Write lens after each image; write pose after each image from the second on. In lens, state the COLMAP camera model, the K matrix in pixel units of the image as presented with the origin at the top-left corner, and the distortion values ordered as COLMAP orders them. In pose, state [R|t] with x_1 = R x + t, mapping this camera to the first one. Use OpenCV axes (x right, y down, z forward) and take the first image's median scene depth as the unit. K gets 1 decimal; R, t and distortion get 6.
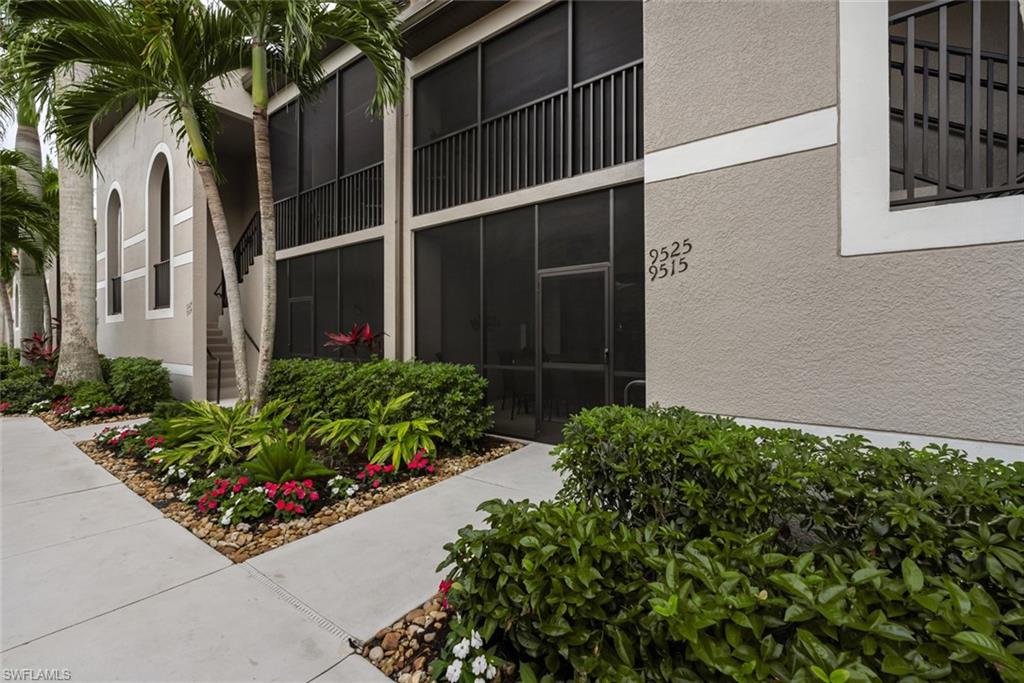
lens RADIAL K [[438.4, 0, 511.4], [0, 438.4, 350.2], [0, 0, 1]] dist [-0.000455, -0.000250]
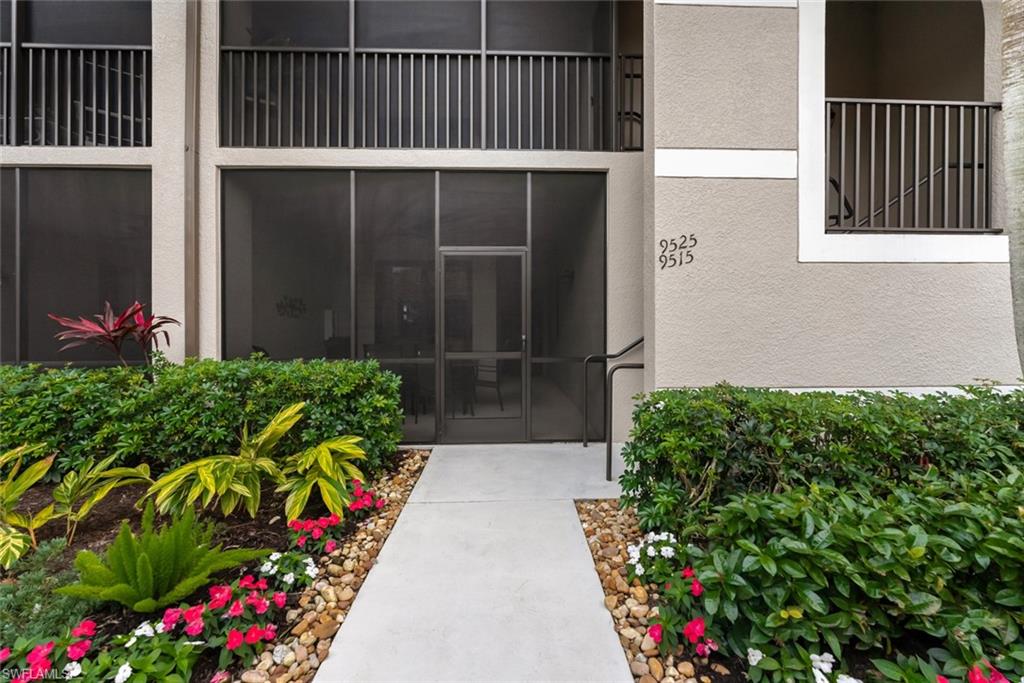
lens RADIAL K [[432.0, 0, 516.8], [0, 432.0, 339.4], [0, 0, 1]] dist [-0.001239, -0.000435]
pose [[0.776510, -0.020597, 0.629768, -0.424606], [0.021933, 0.999743, 0.005655, -0.000697], [-0.629723, 0.009422, 0.776763, 0.280830]]
